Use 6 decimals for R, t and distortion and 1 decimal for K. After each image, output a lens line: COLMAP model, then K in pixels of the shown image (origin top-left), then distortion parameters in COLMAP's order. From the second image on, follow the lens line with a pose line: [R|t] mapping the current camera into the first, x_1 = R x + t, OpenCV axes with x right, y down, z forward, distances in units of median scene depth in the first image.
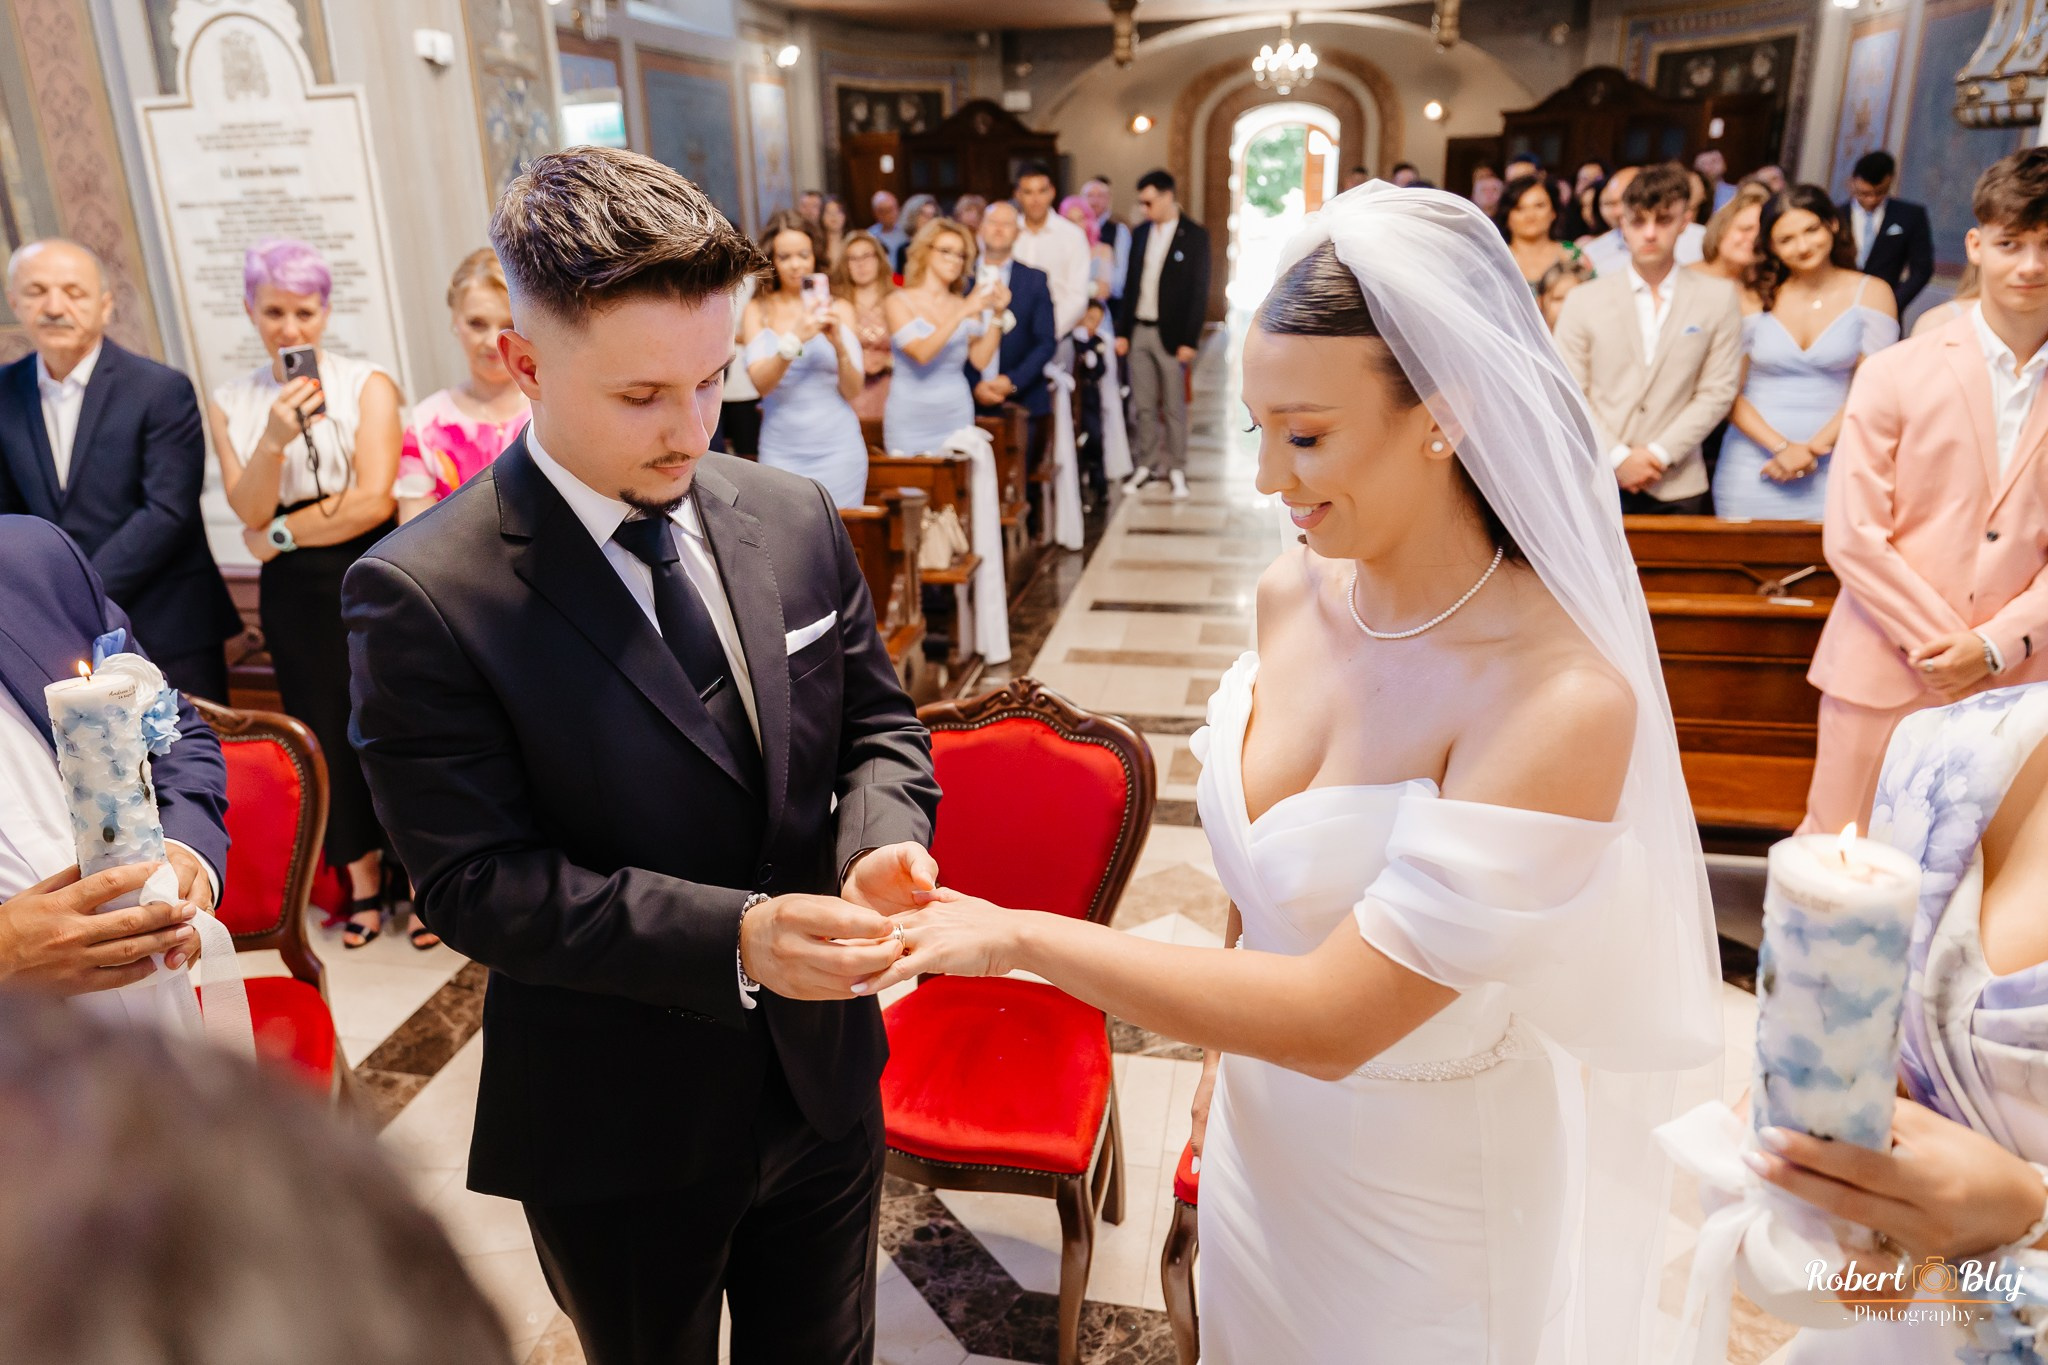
lens RADIAL K [[1365.1, 0, 969.9], [0, 1365.1, 691.7], [0, 0, 1]] dist [-0.009169, 0.008401]
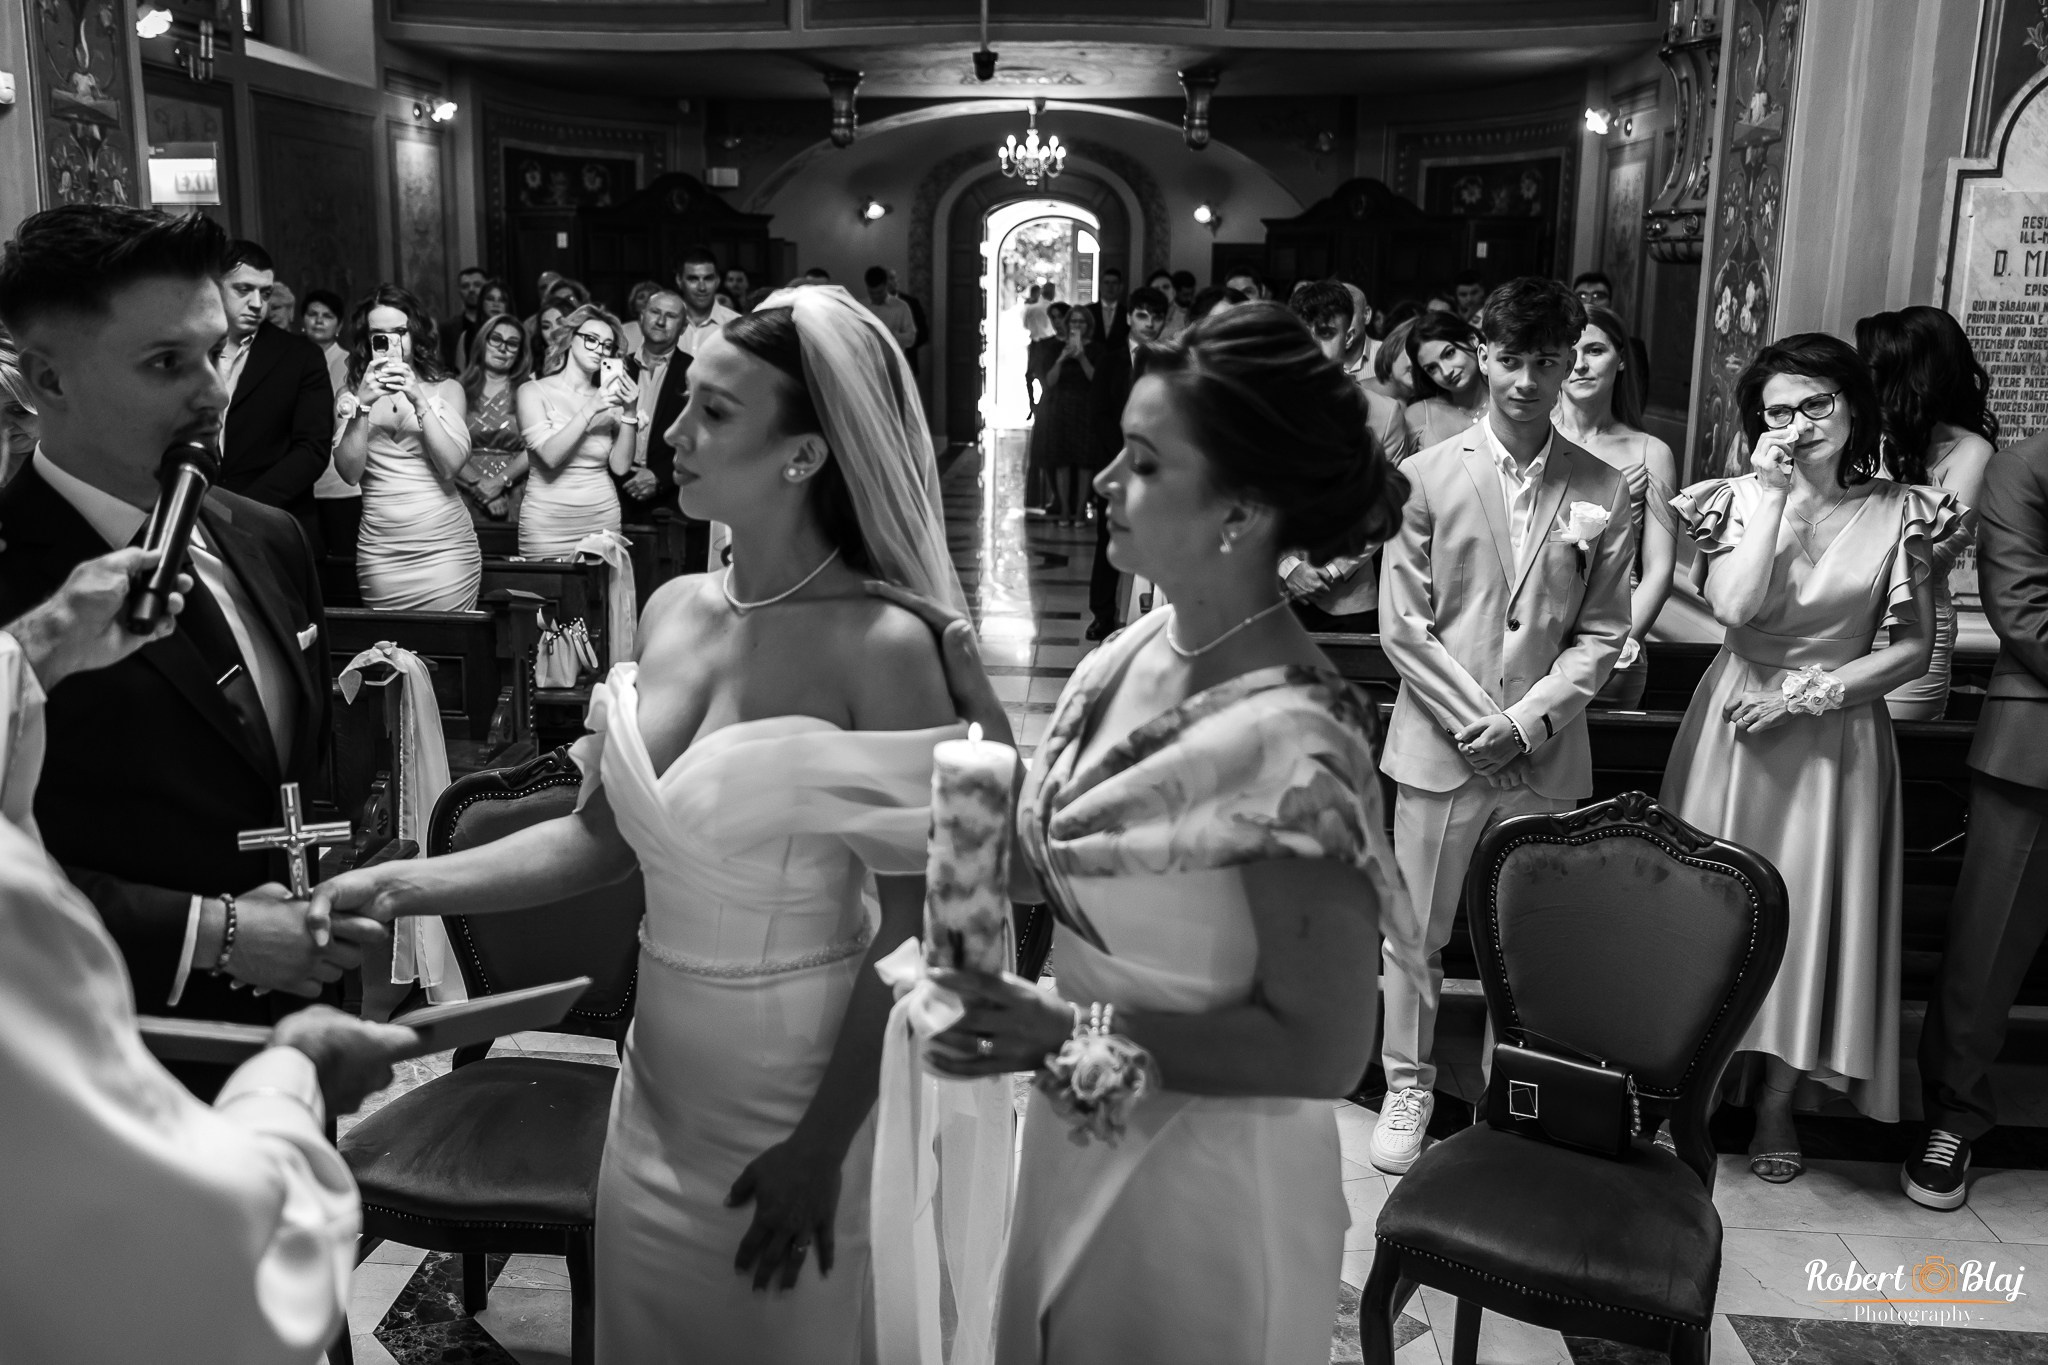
lens RADIAL K [[1760.5, 0, 975.5], [0, 1760.5, 665.6], [0, 0, 1]] dist [-0.008839, -0.026661]
pose [[0.988000, 0.014837, 0.153740, 0.052895], [0.006624, 0.990390, -0.138143, 0.044484], [-0.154312, 0.137504, 0.978407, -0.118634]]
